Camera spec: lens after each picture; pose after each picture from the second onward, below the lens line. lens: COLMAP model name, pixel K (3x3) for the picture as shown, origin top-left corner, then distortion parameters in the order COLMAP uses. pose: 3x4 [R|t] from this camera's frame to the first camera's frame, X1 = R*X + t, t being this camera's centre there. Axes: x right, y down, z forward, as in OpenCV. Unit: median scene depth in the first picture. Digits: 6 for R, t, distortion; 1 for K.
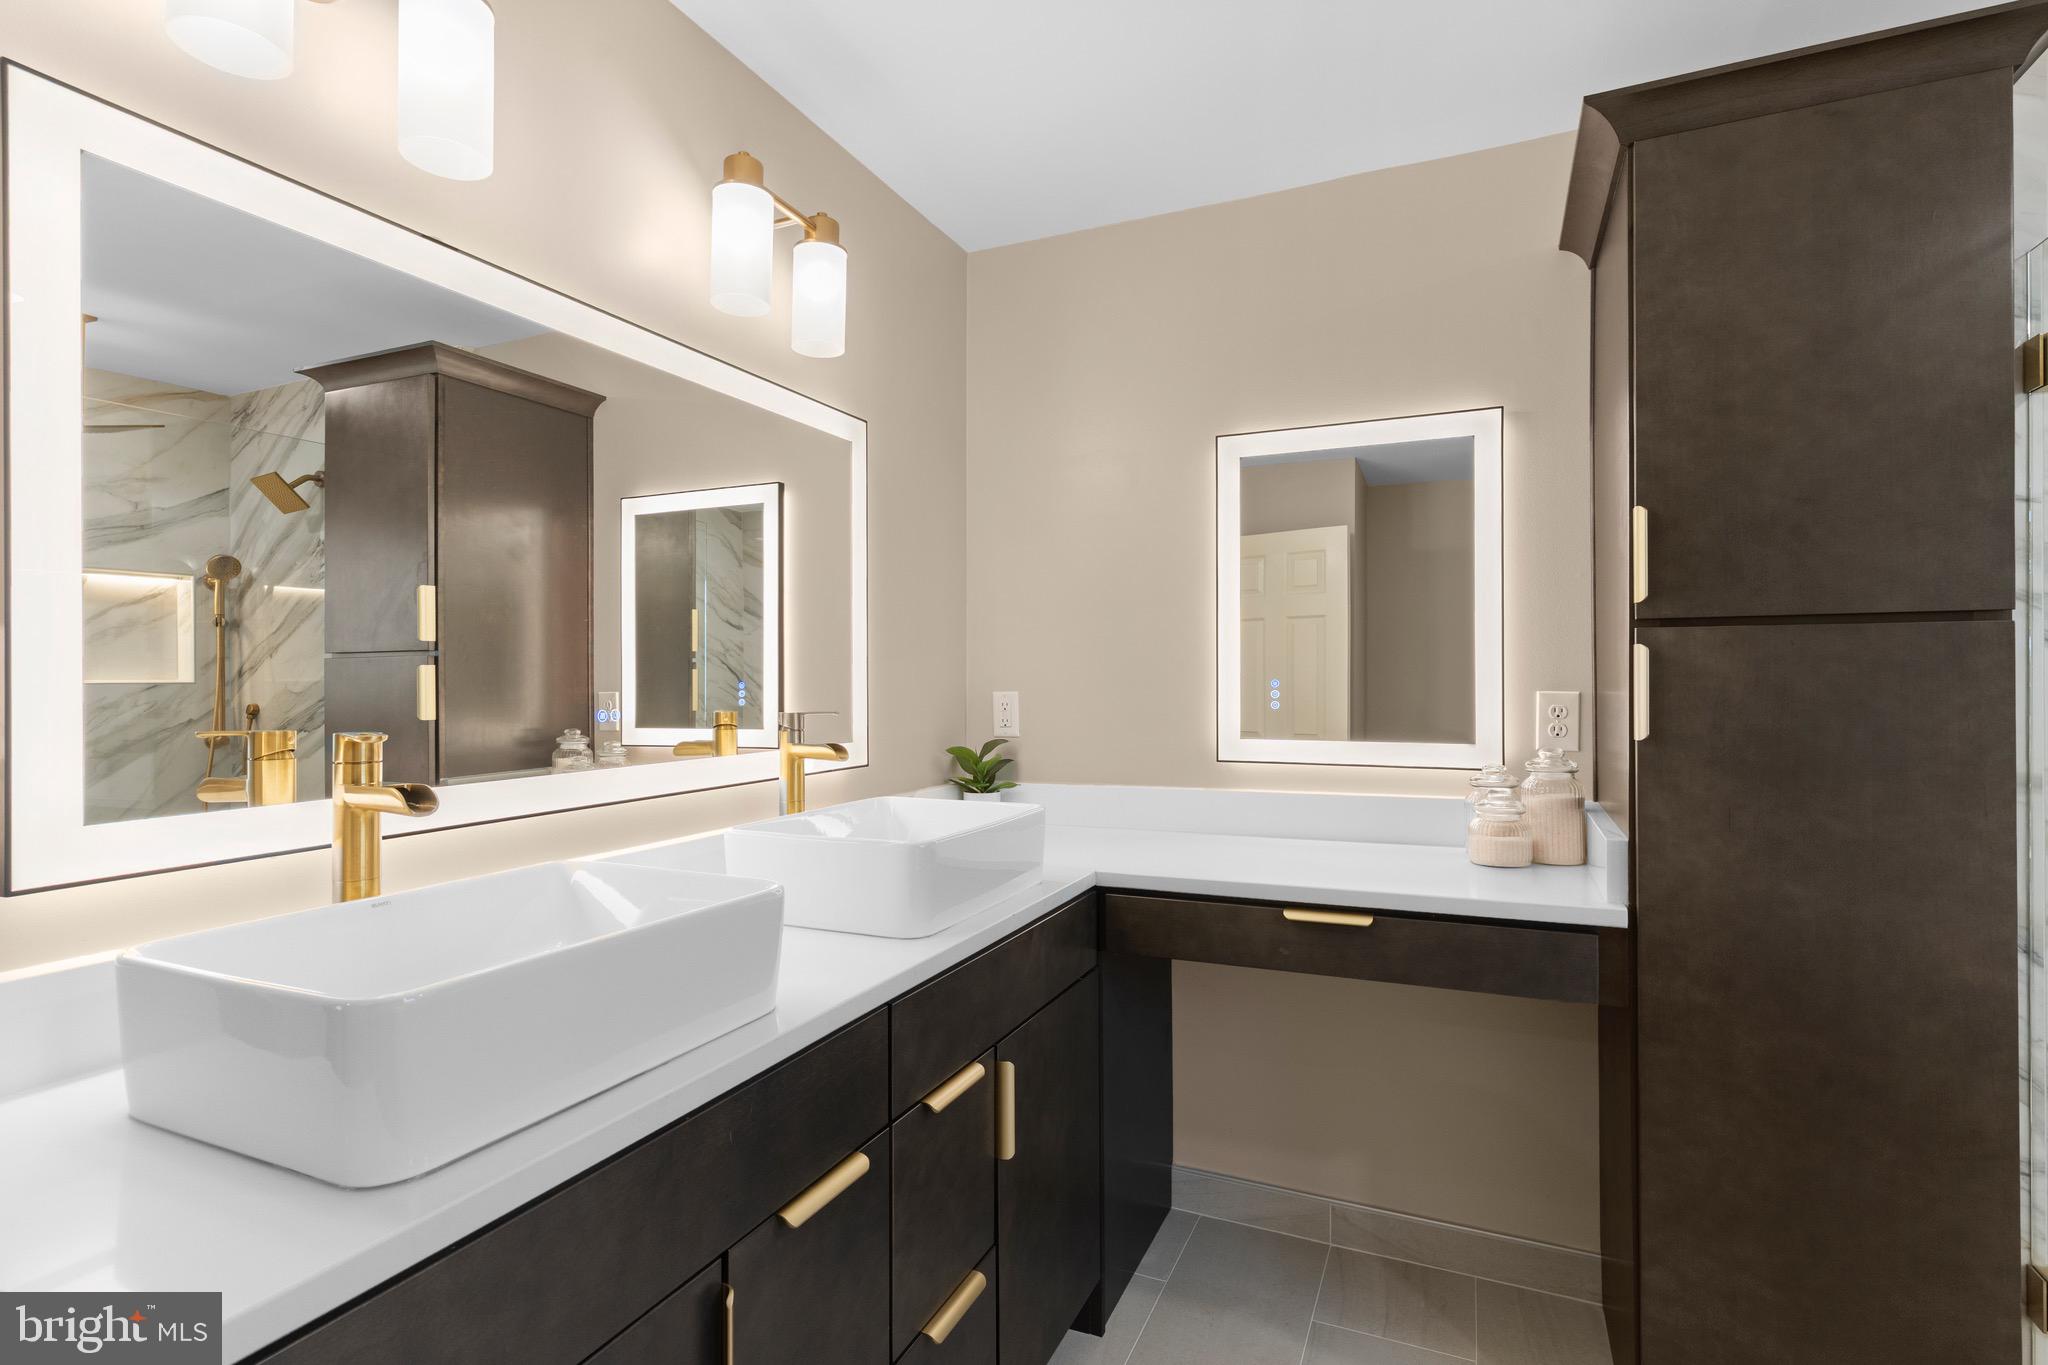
lens RADIAL K [[989.2, 0, 1012.8], [0, 989.2, 678.3], [0, 0, 1]] dist [-0.001462, -0.000318]
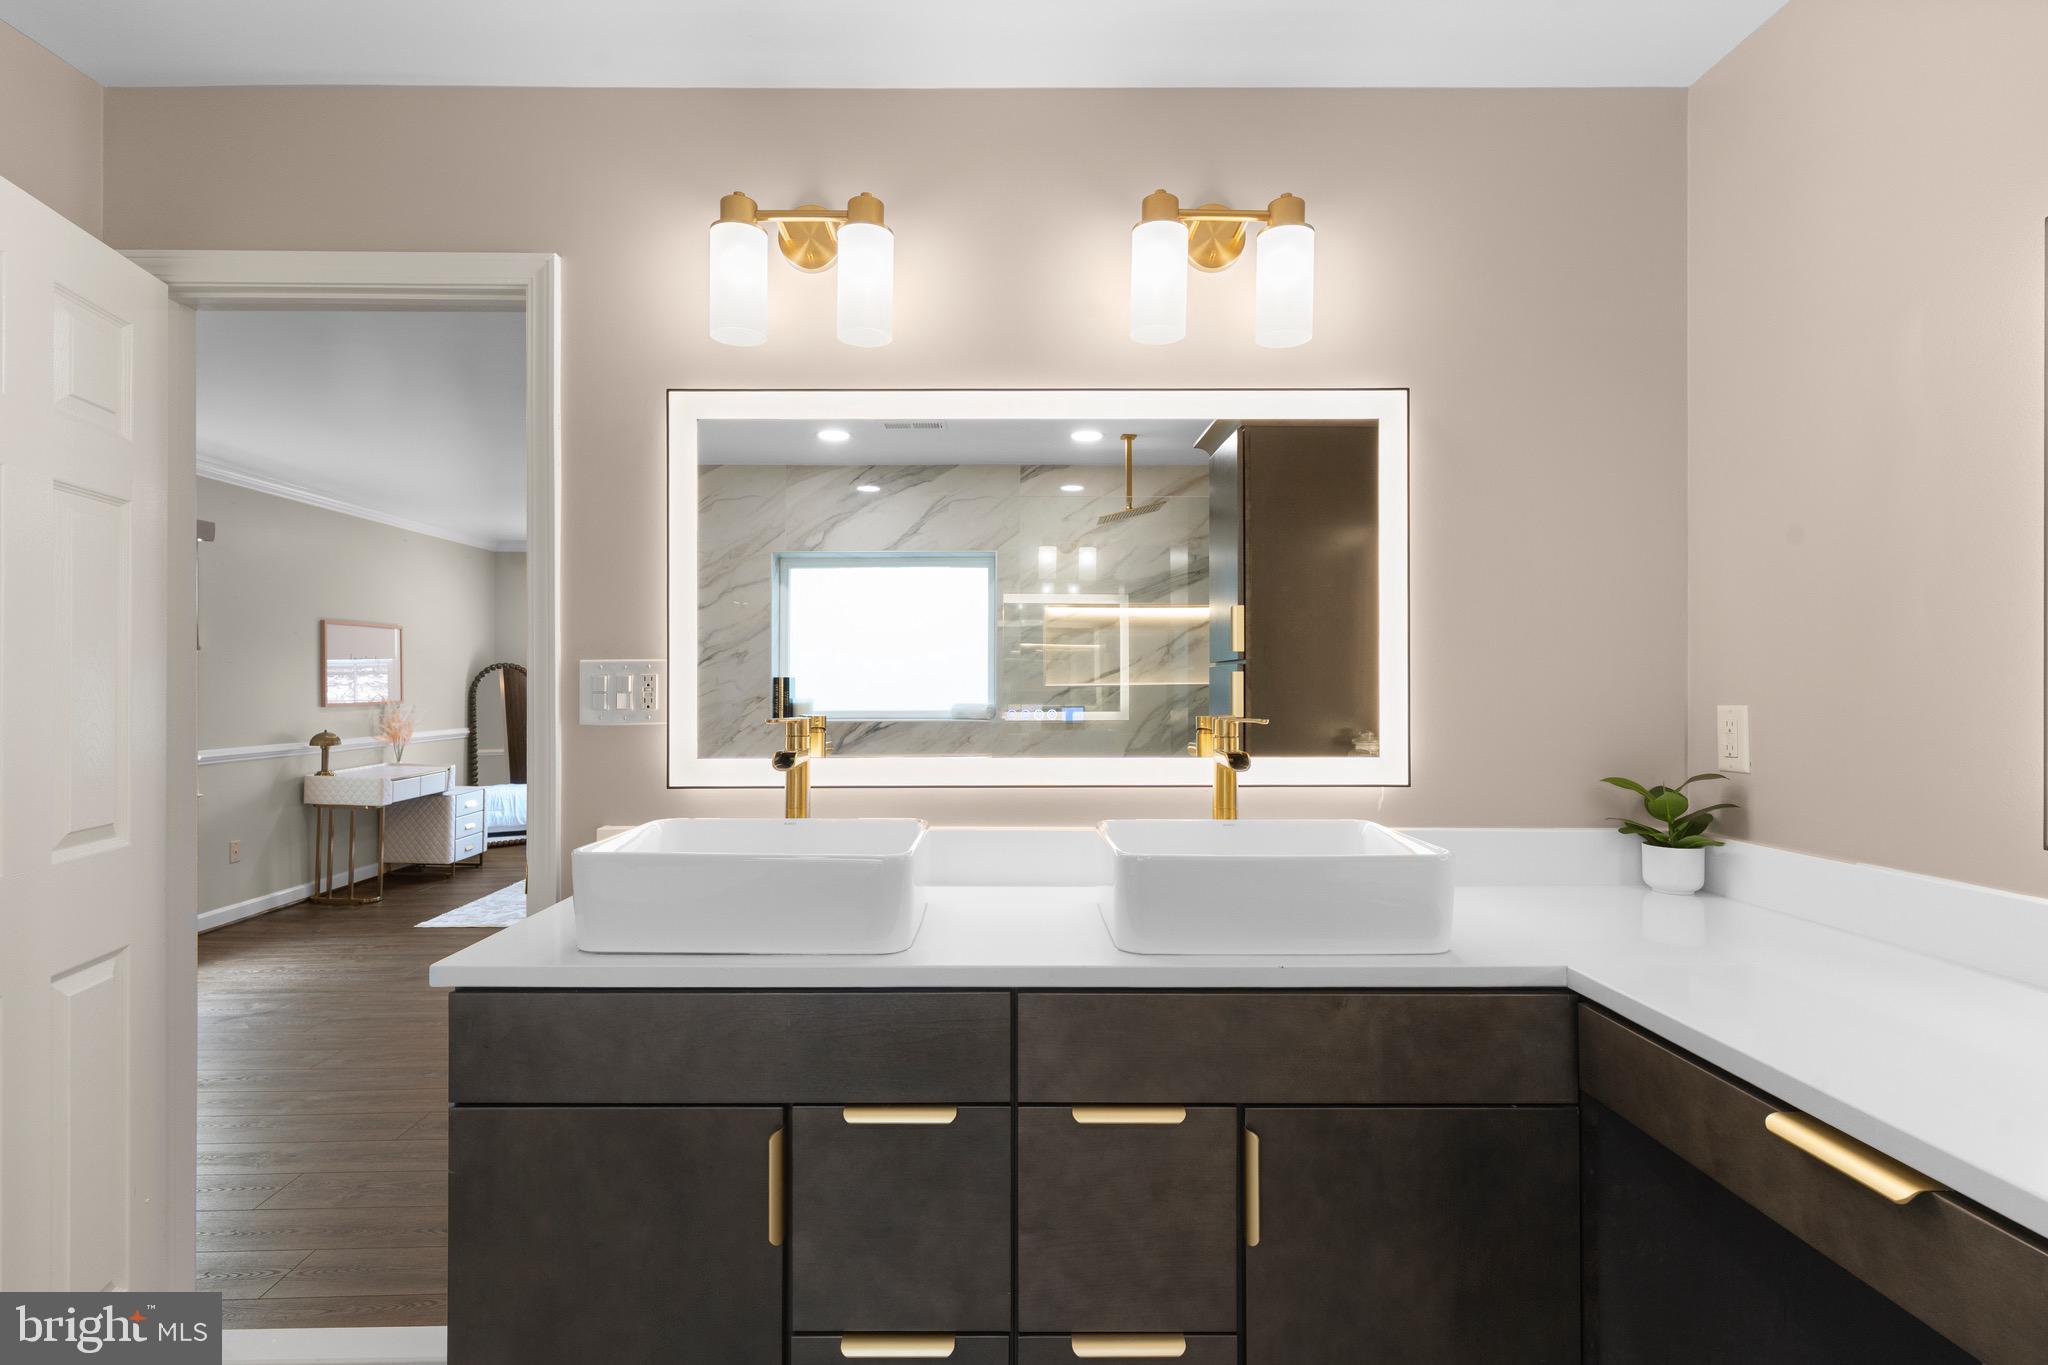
lens RADIAL K [[989.2, 0, 1012.8], [0, 989.2, 678.3], [0, 0, 1]] dist [-0.001462, -0.000318]
pose [[0.422039, -0.000236, -0.906578, 0.417163], [-0.001897, 0.999998, -0.001144, -0.003796], [0.906576, 0.002203, 0.422037, 0.270182]]
